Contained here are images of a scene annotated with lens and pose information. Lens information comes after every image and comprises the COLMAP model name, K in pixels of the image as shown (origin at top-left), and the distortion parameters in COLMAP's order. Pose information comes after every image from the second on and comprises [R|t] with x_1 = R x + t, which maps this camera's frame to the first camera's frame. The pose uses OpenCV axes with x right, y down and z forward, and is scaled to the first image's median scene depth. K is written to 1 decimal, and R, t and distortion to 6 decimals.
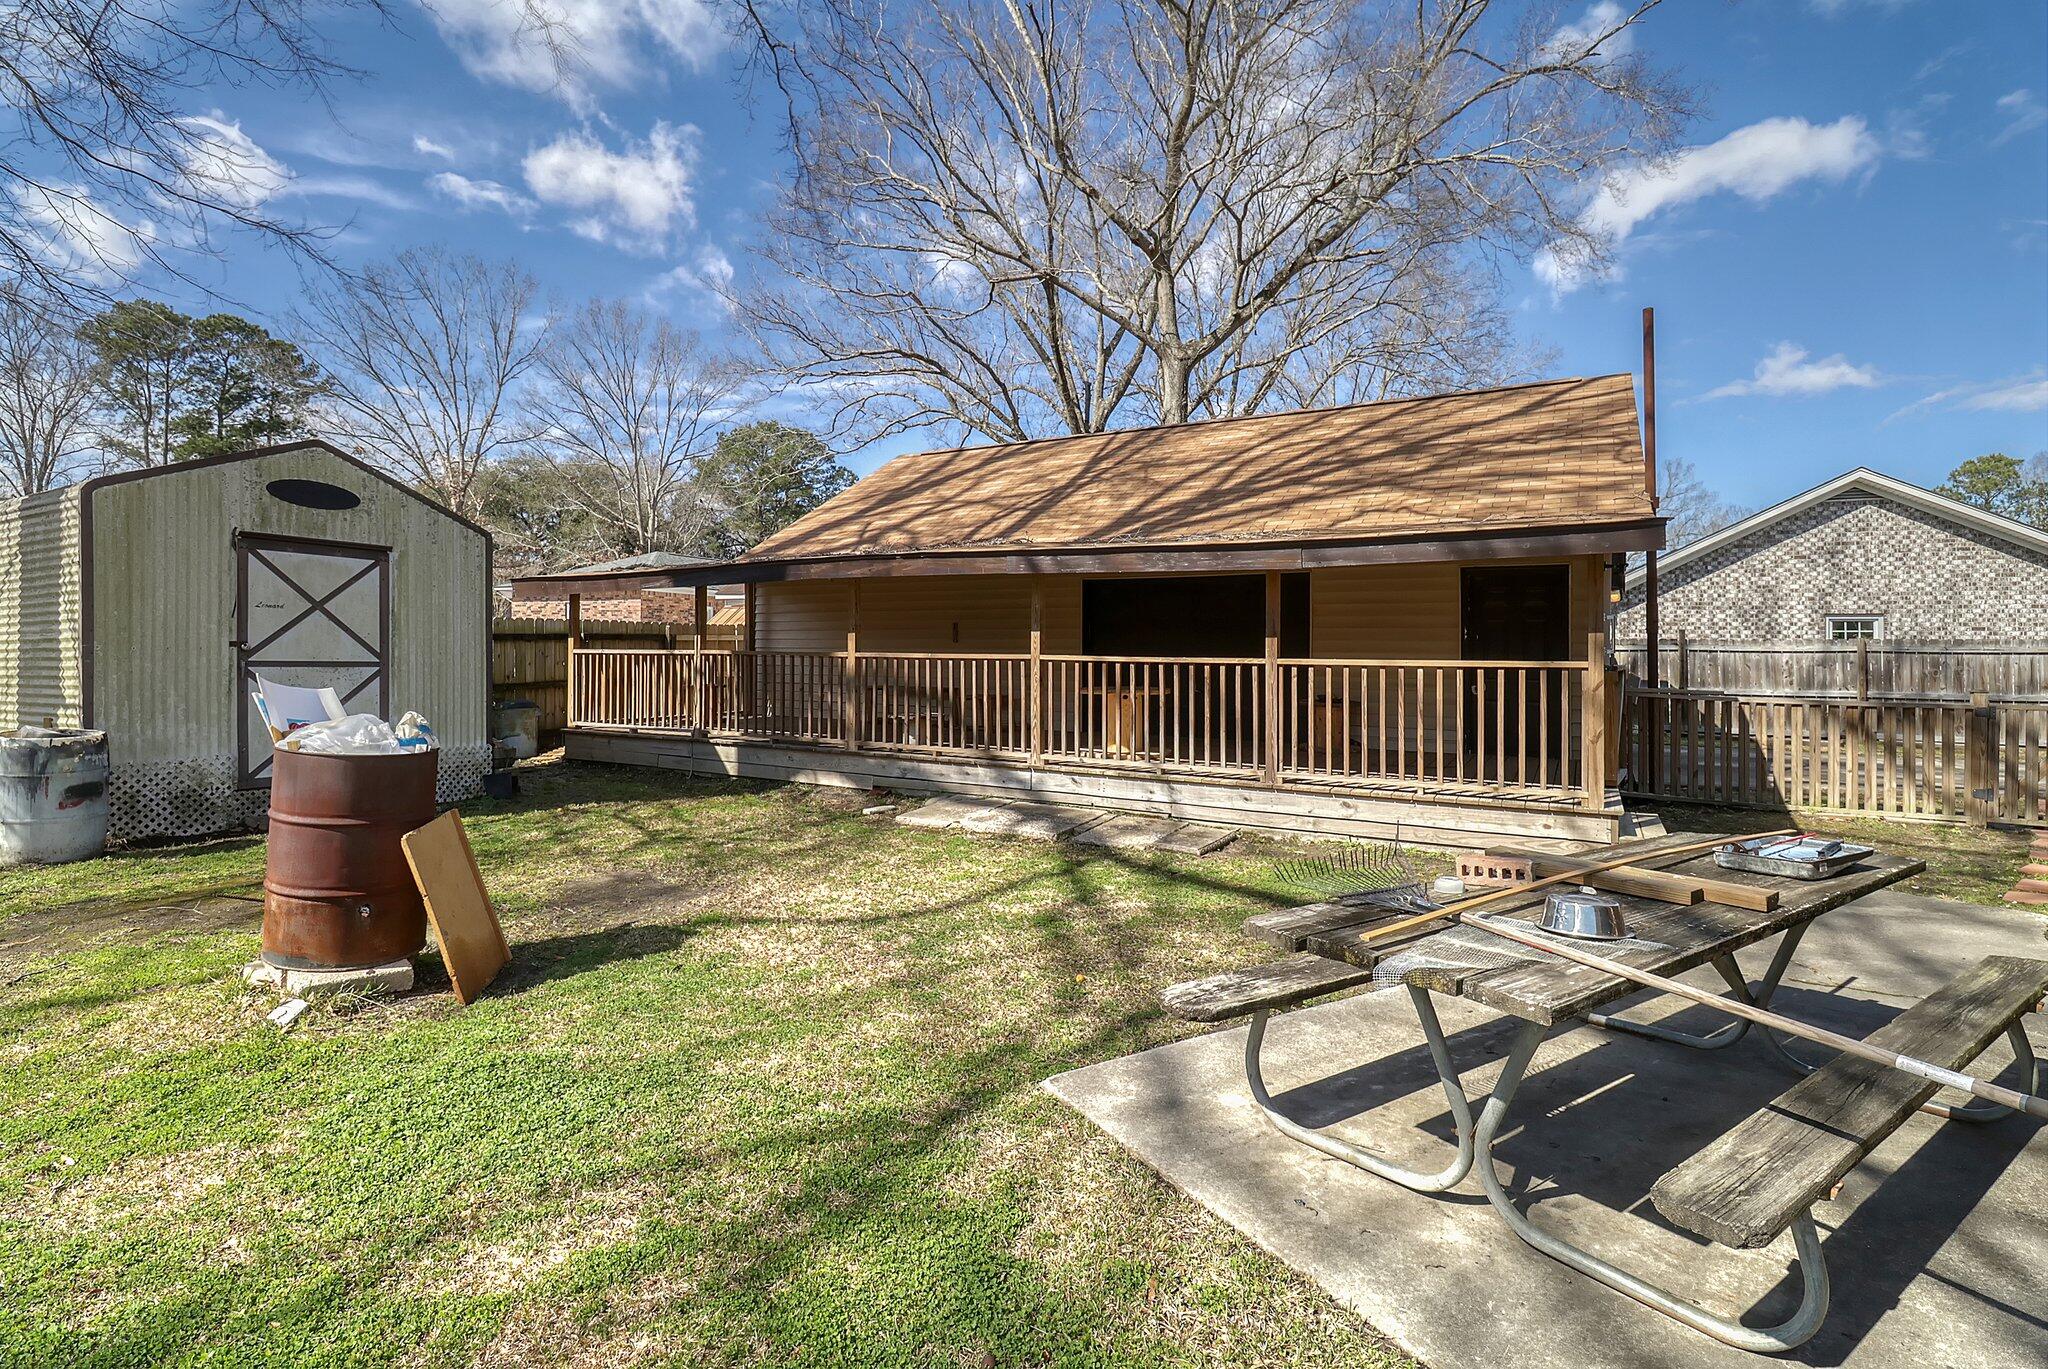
lens RADIAL K [[974.7, 0, 1050.1], [0, 974.7, 644.7], [0, 0, 1]] dist [0.000643, -0.013804]
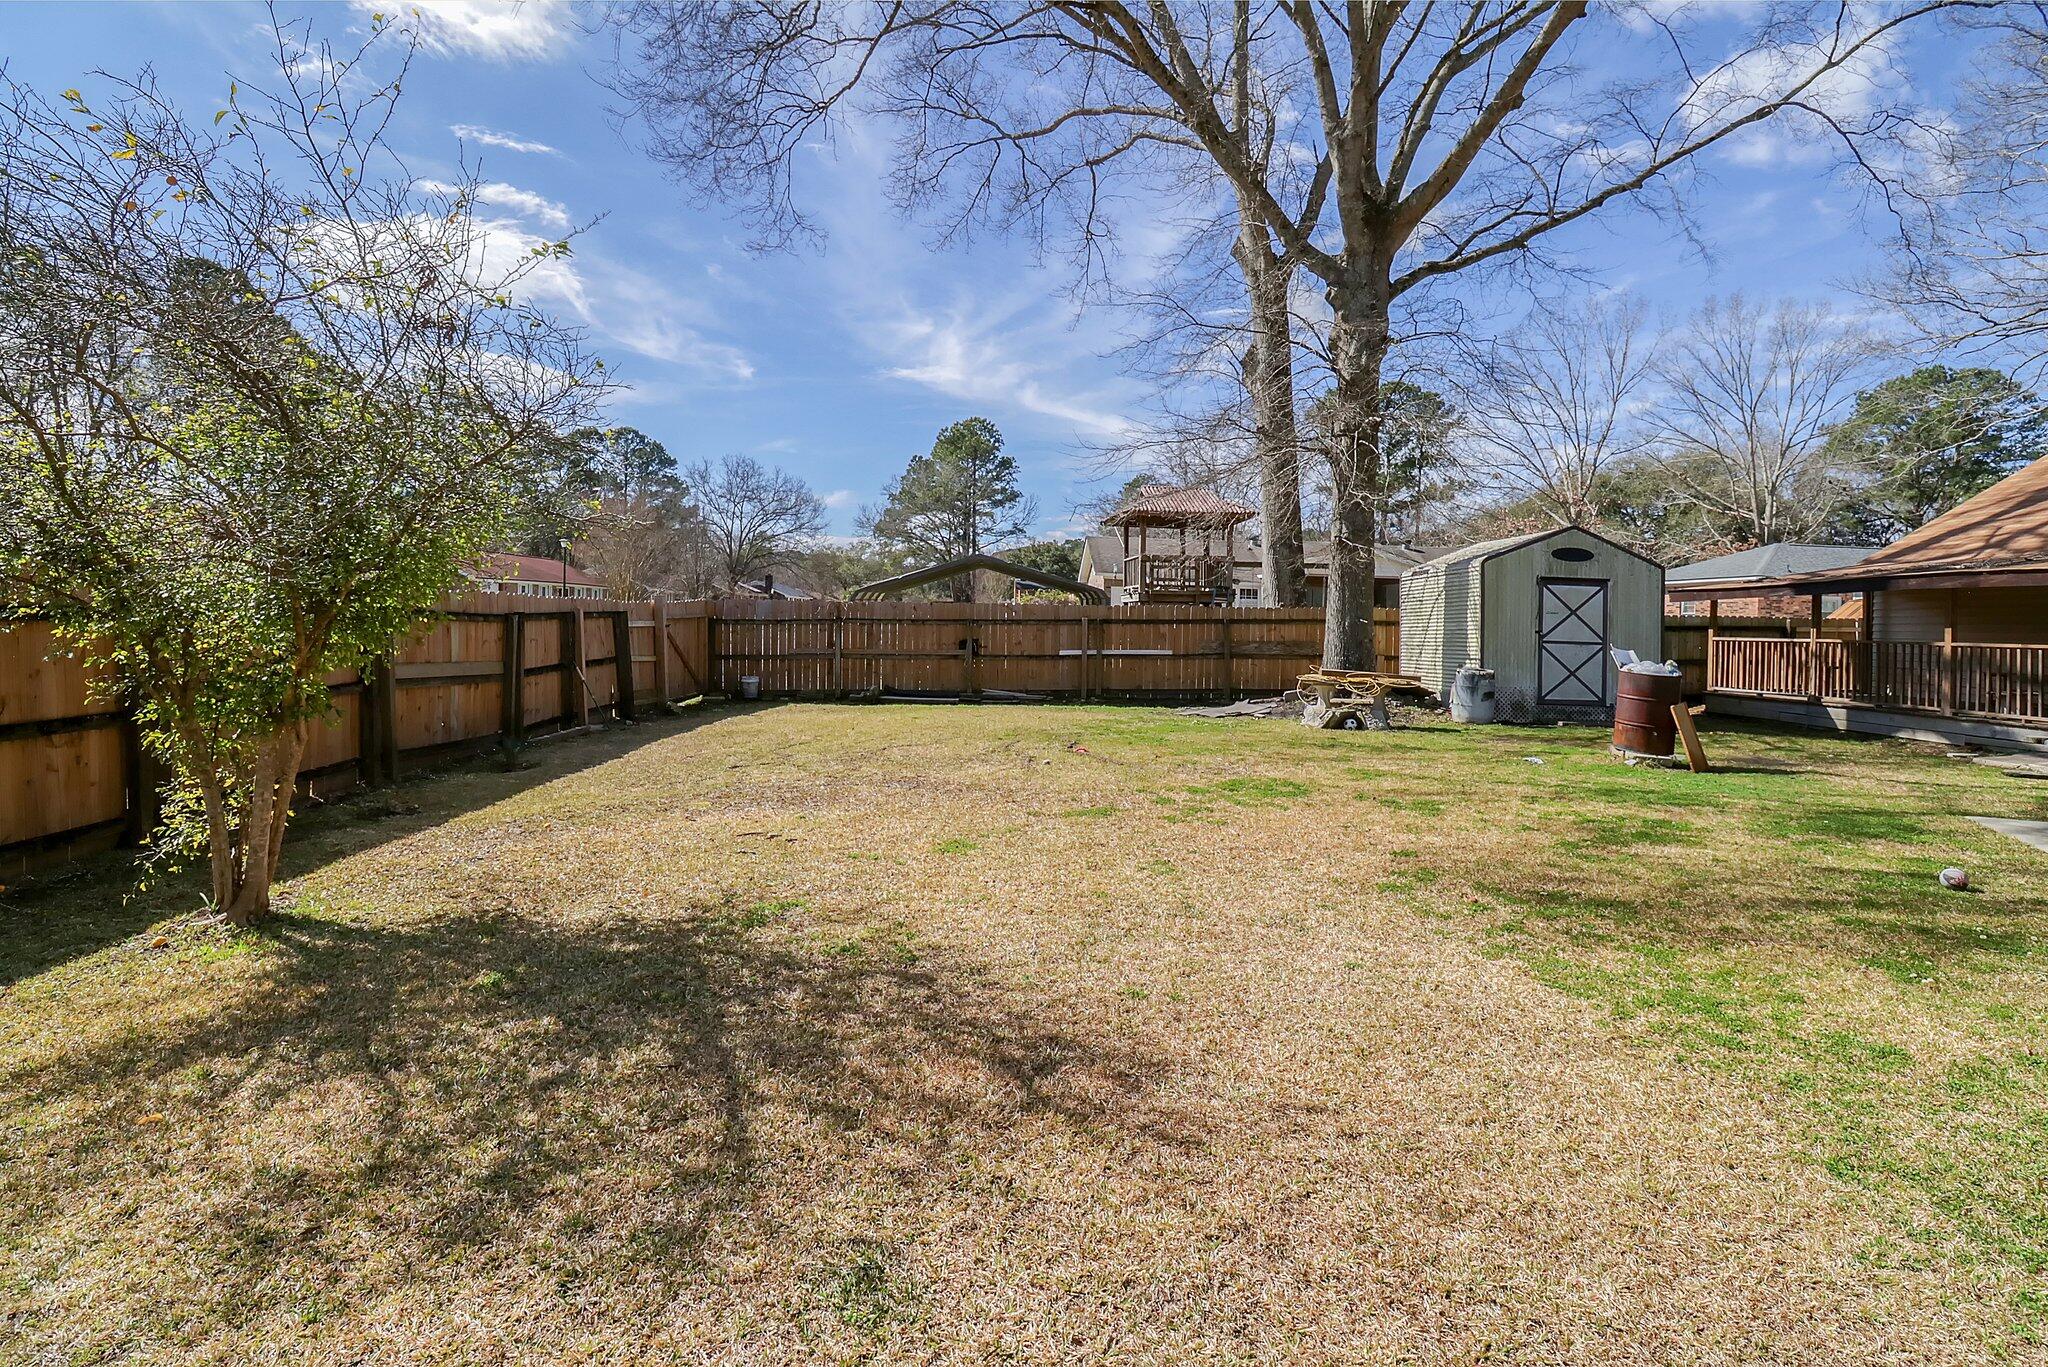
lens RADIAL K [[955.5, 0, 1016.4], [0, 955.5, 636.1], [0, 0, 1]] dist [-0.000423, -0.013960]
pose [[0.493119, 0.013499, -0.869857, 0.309090], [-0.009739, 0.999903, 0.009997, -0.001493], [0.869907, 0.003542, 0.493202, -0.799270]]
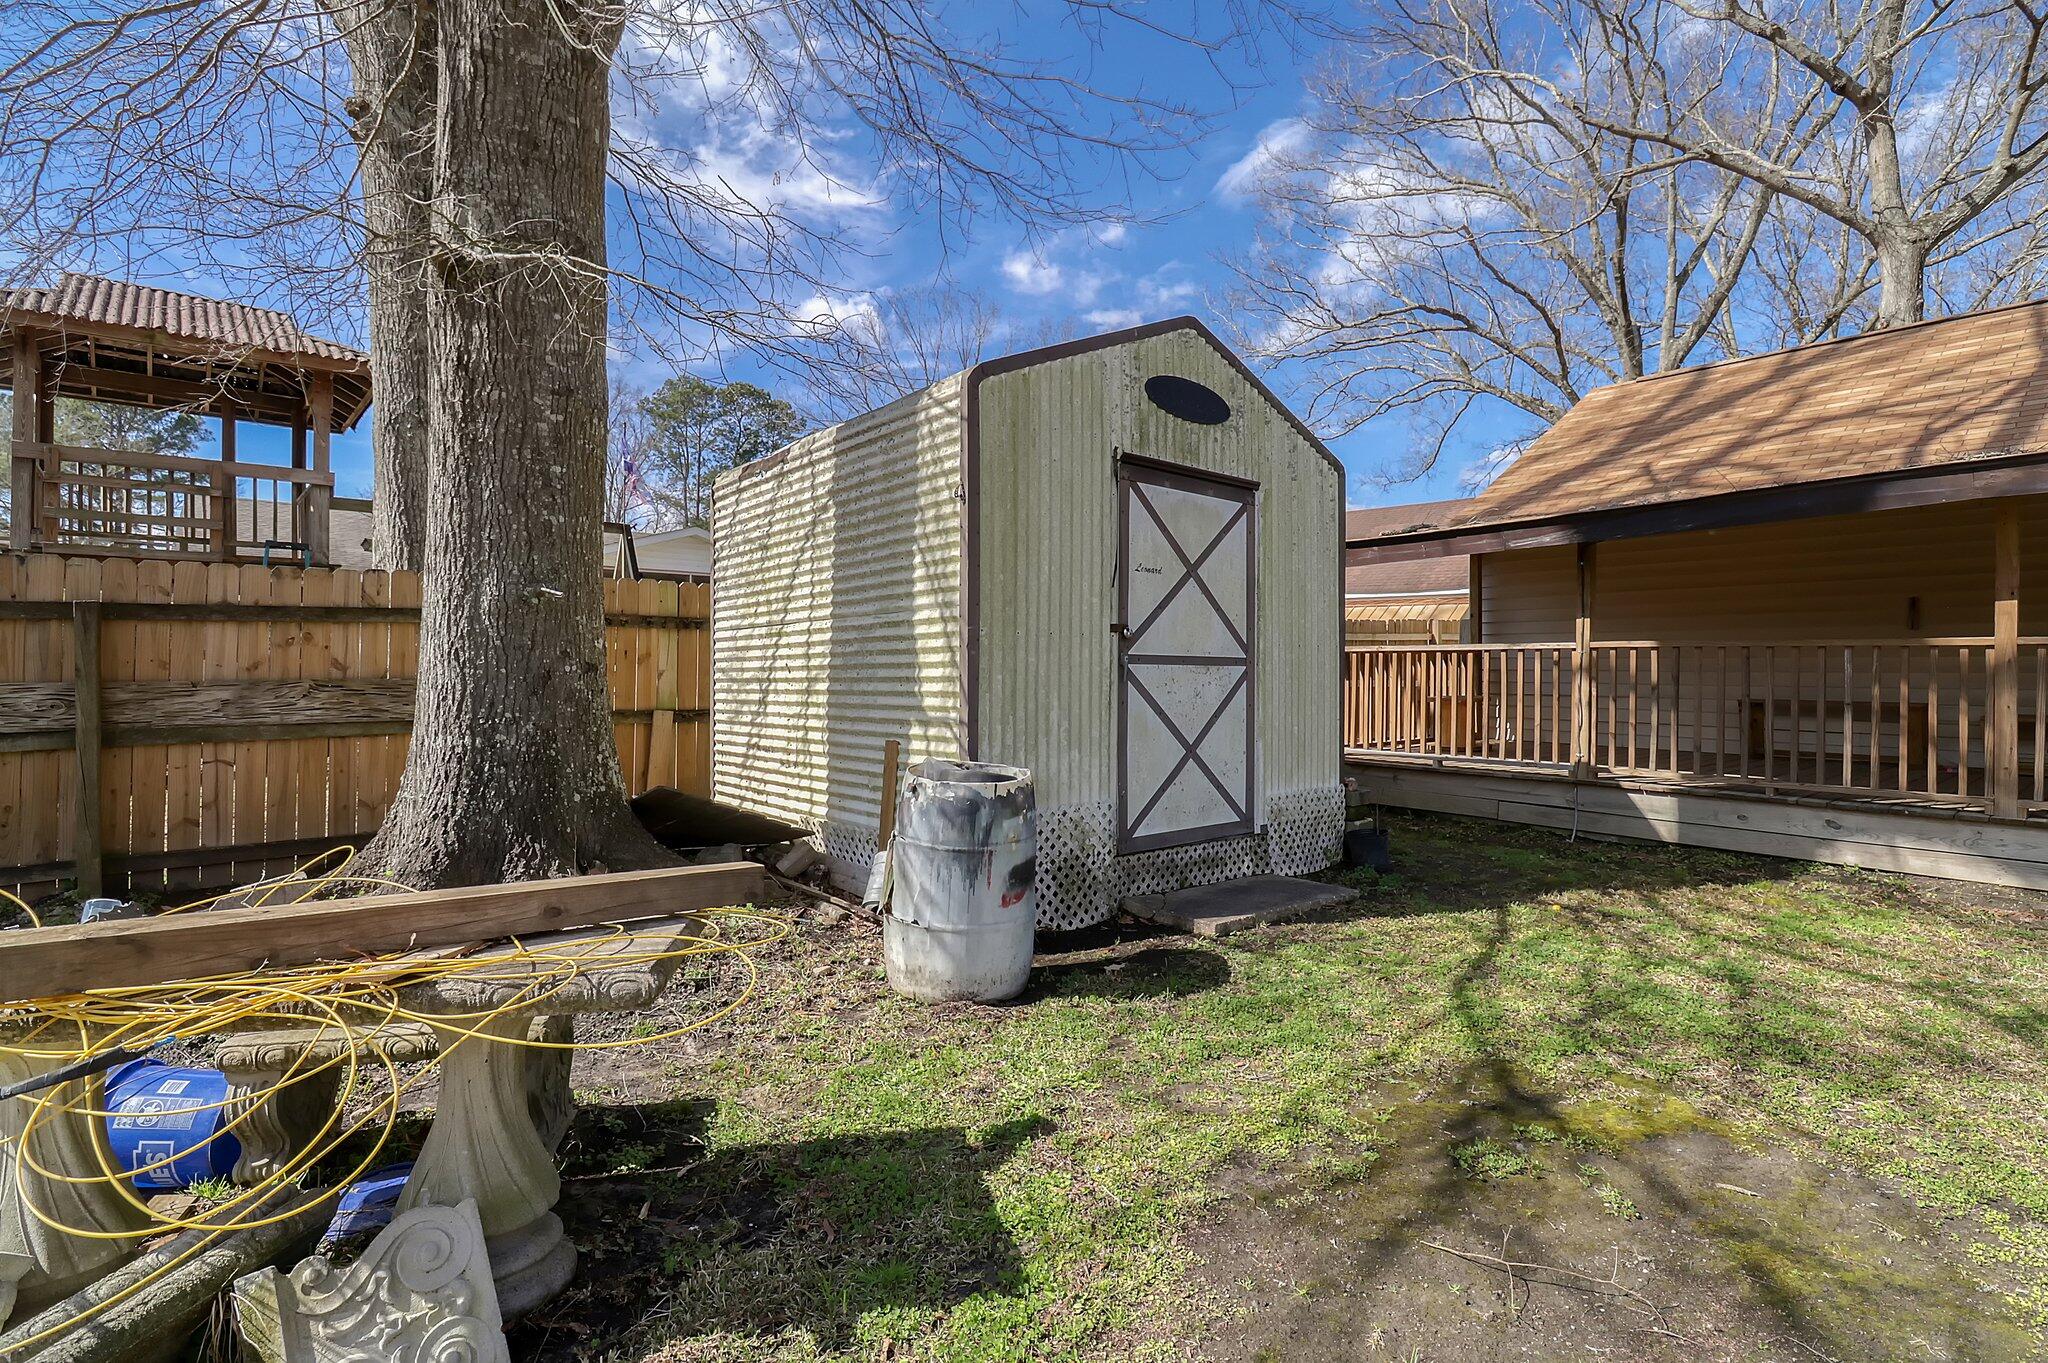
lens RADIAL K [[955.5, 0, 1016.4], [0, 955.5, 634.1], [0, 0, 1]] dist [-0.000423, -0.013960]
pose [[0.922814, -0.019450, -0.384755, -0.556962], [0.009143, 0.999549, -0.028600, 0.017562], [0.385138, 0.022875, 0.922576, 0.329154]]
